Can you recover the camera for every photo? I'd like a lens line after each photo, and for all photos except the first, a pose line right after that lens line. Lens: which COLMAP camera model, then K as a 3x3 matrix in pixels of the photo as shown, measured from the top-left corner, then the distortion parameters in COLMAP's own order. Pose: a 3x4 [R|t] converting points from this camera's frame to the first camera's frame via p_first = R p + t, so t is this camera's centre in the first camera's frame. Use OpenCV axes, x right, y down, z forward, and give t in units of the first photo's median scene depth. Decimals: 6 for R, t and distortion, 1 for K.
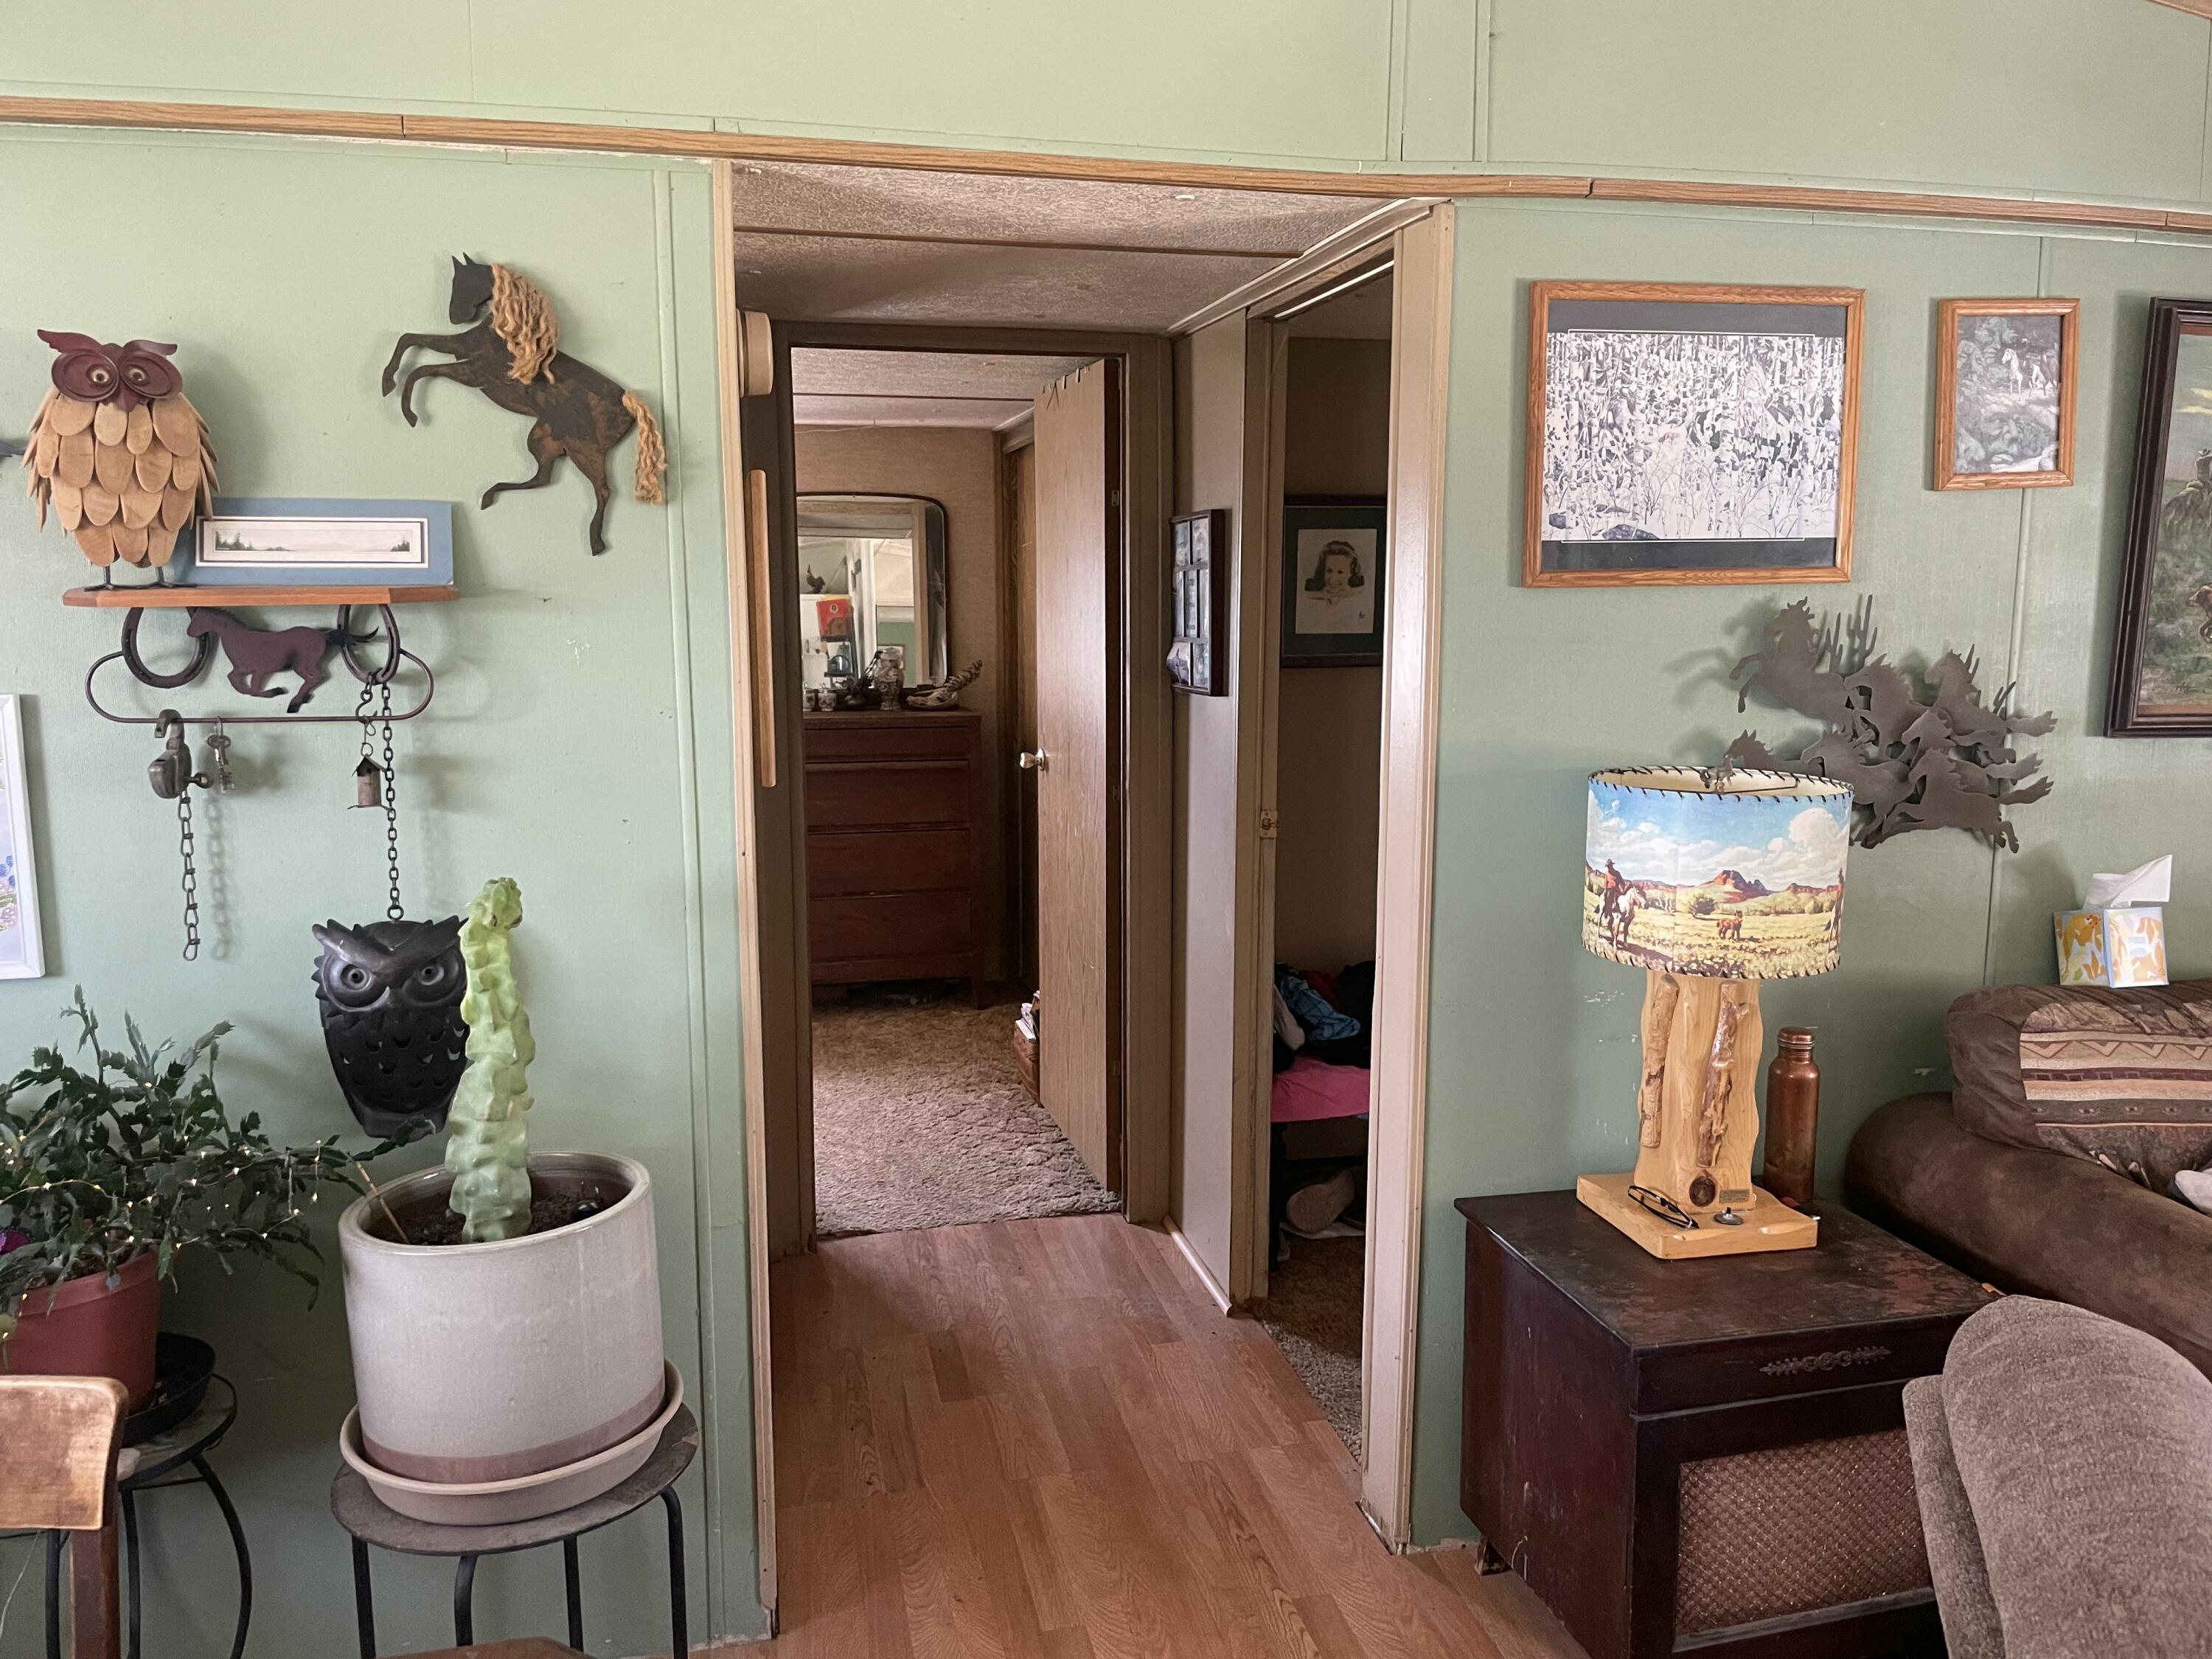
lens RADIAL K [[1664.2, 0, 1120.5], [0, 1664.2, 817.1], [0, 0, 1]] dist [0.083562, -0.116116]
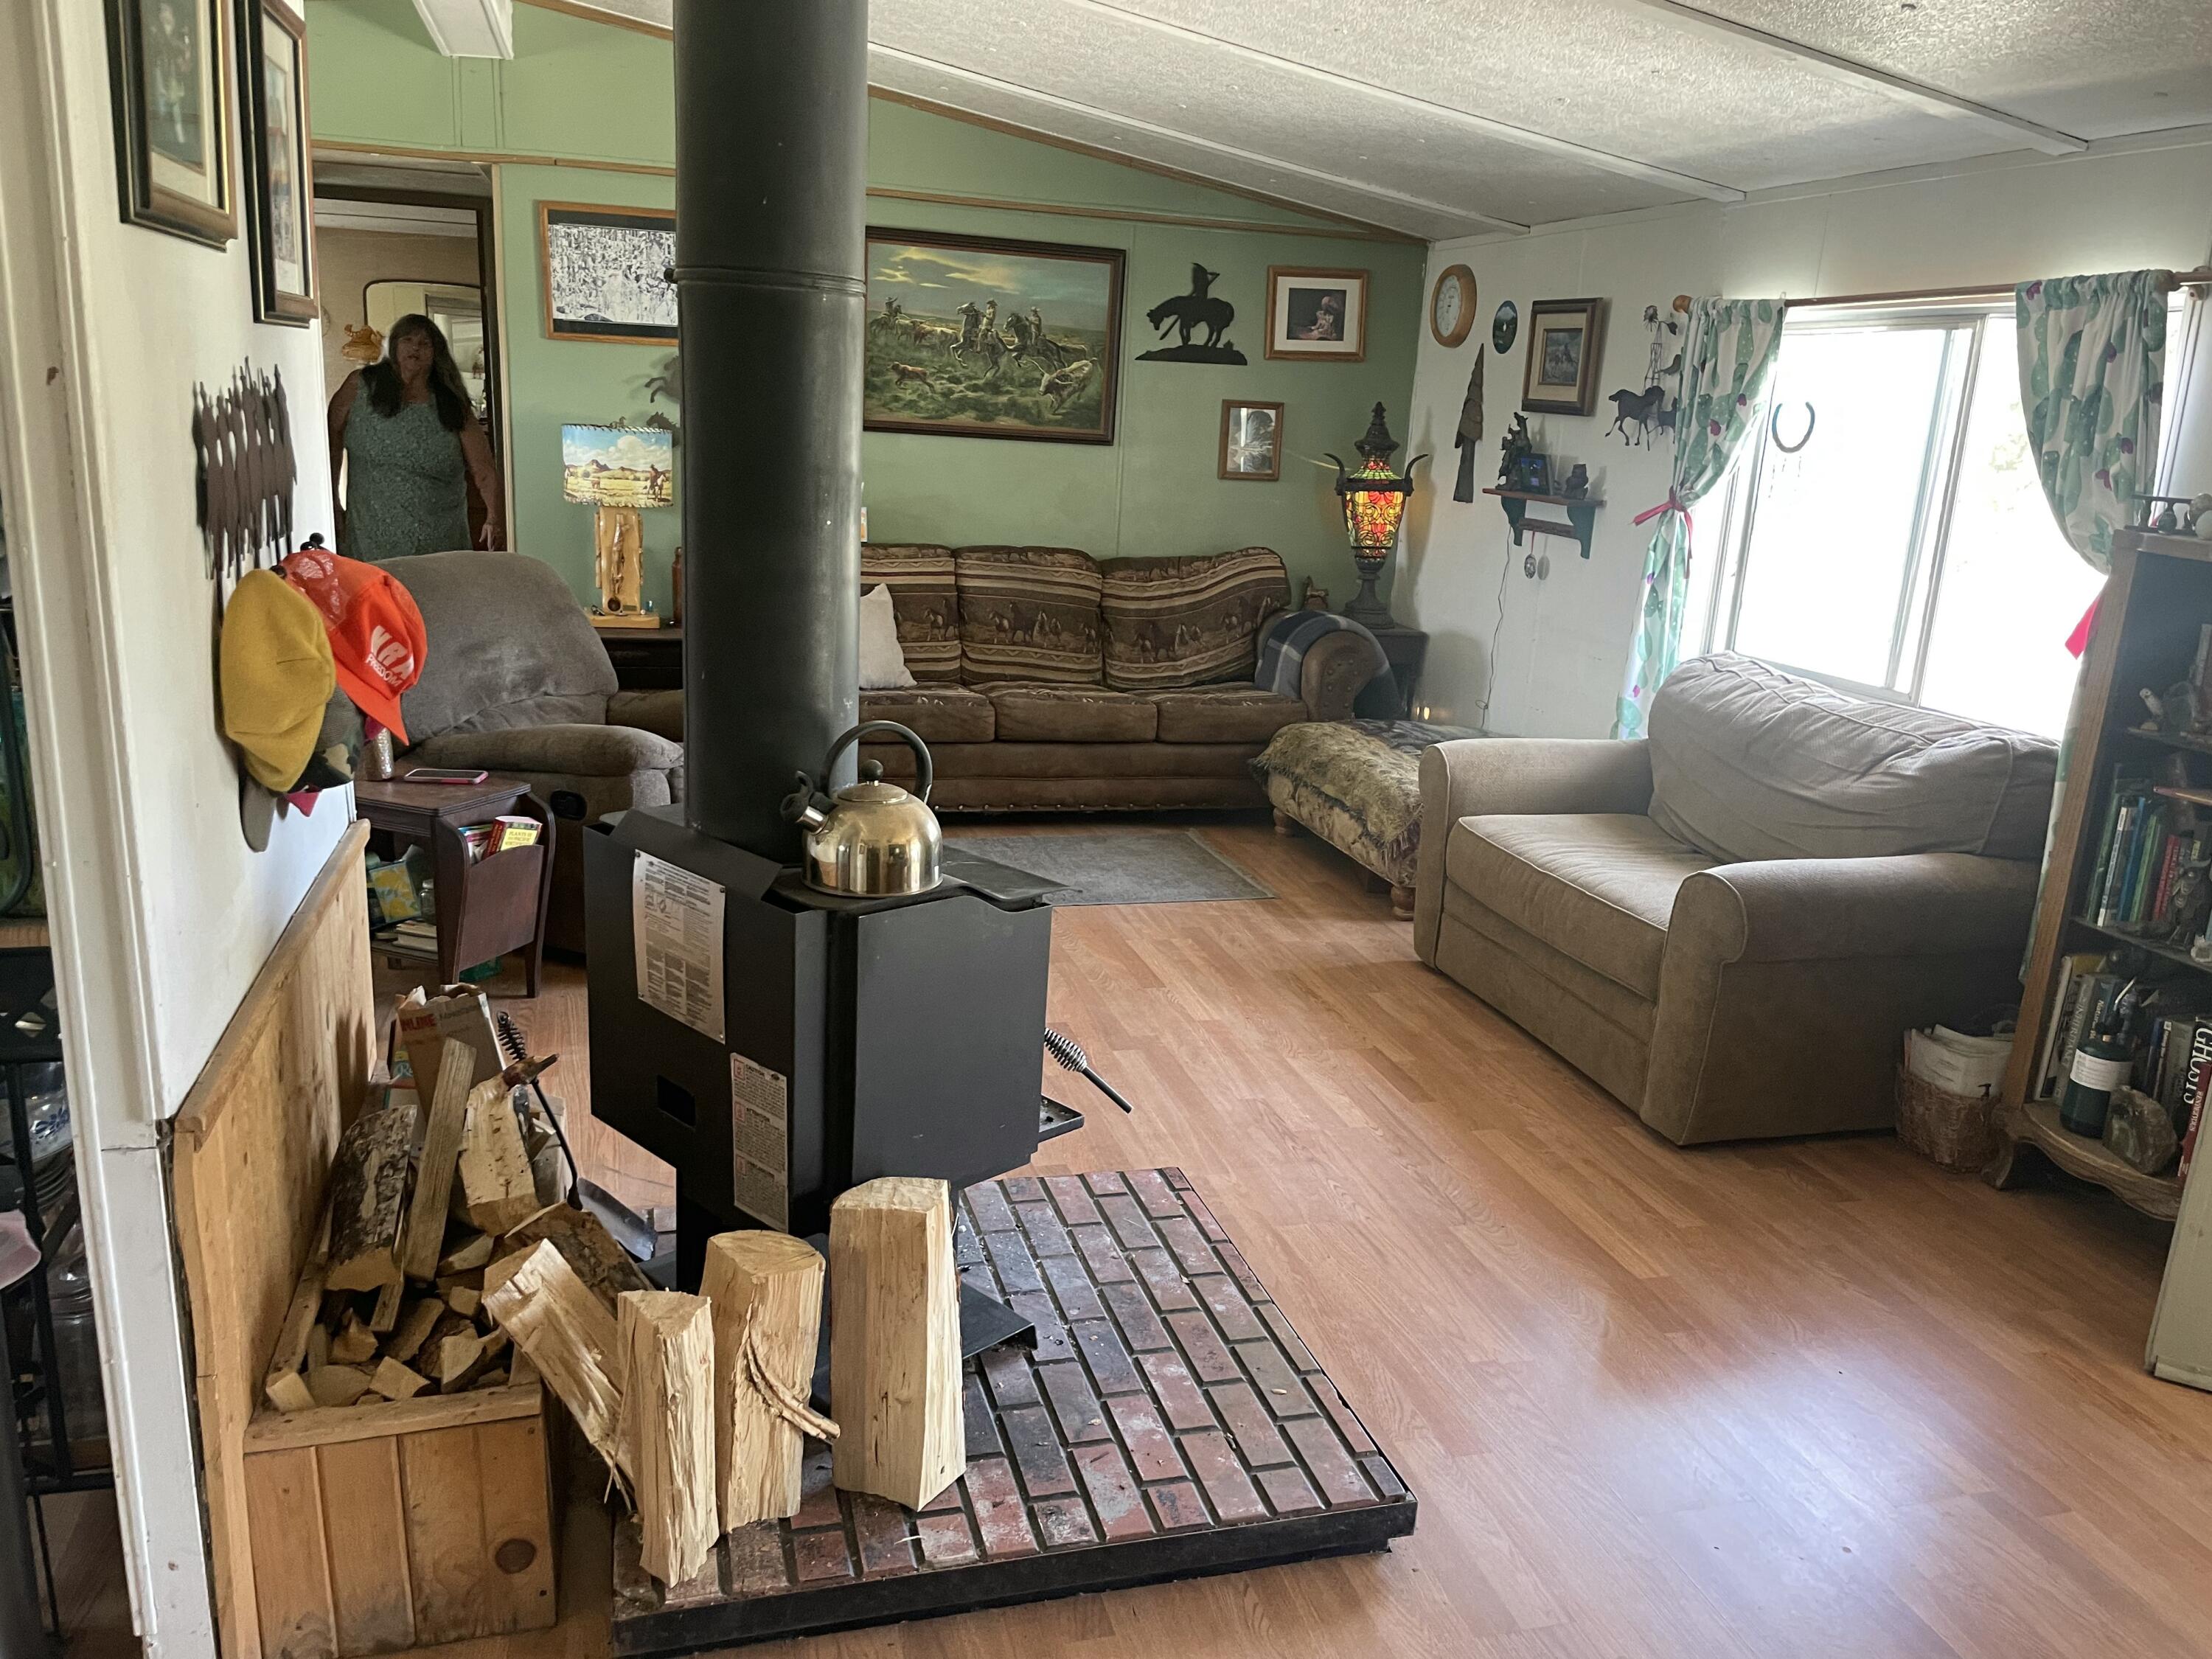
lens RADIAL K [[1670.1, 0, 1103.7], [0, 1670.1, 851.3], [0, 0, 1]] dist [0.087197, -0.123033]
pose [[0.997369, 0.034980, 0.063501, 0.868877], [-0.042398, 0.991927, 0.119513, 0.245646], [-0.058807, -0.121891, 0.990800, -1.400845]]
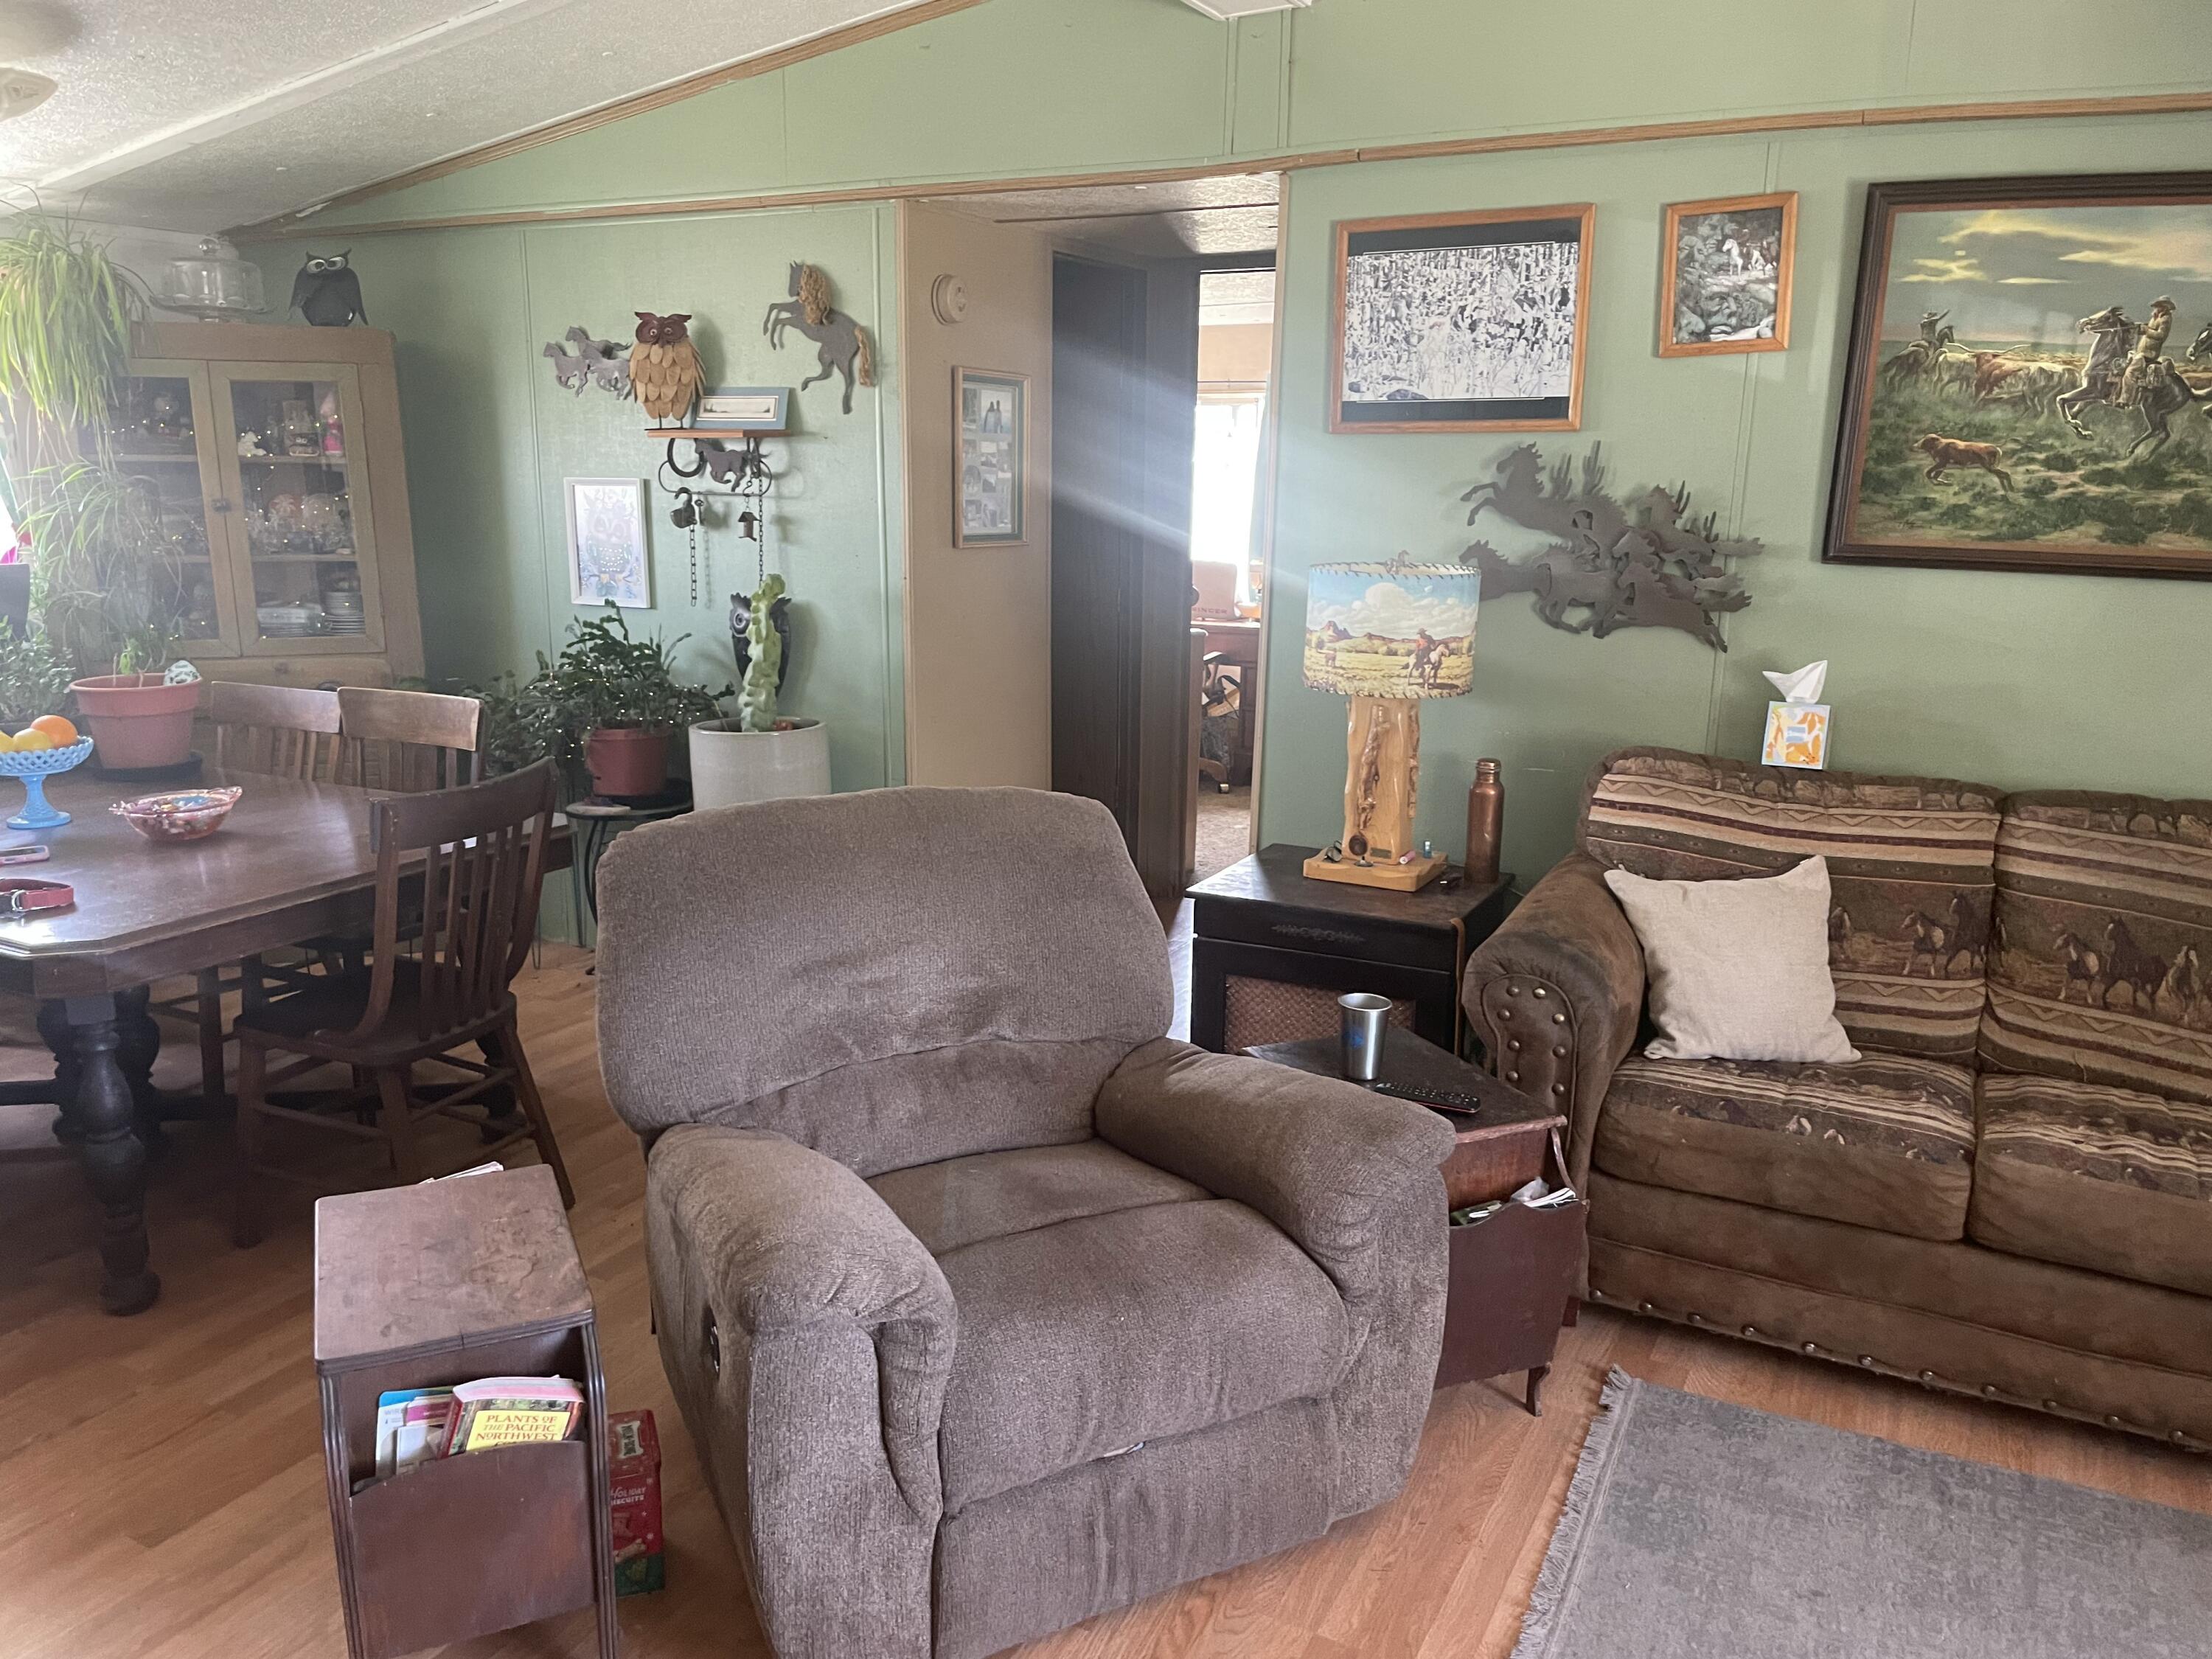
lens RADIAL K [[1670.1, 0, 1103.7], [0, 1670.1, 851.3], [0, 0, 1]] dist [0.087197, -0.123033]
pose [[0.760876, 0.157086, -0.629596, 1.074307], [-0.102376, 0.987165, 0.122578, 0.065648], [0.640770, -0.028811, 0.767192, -0.279966]]
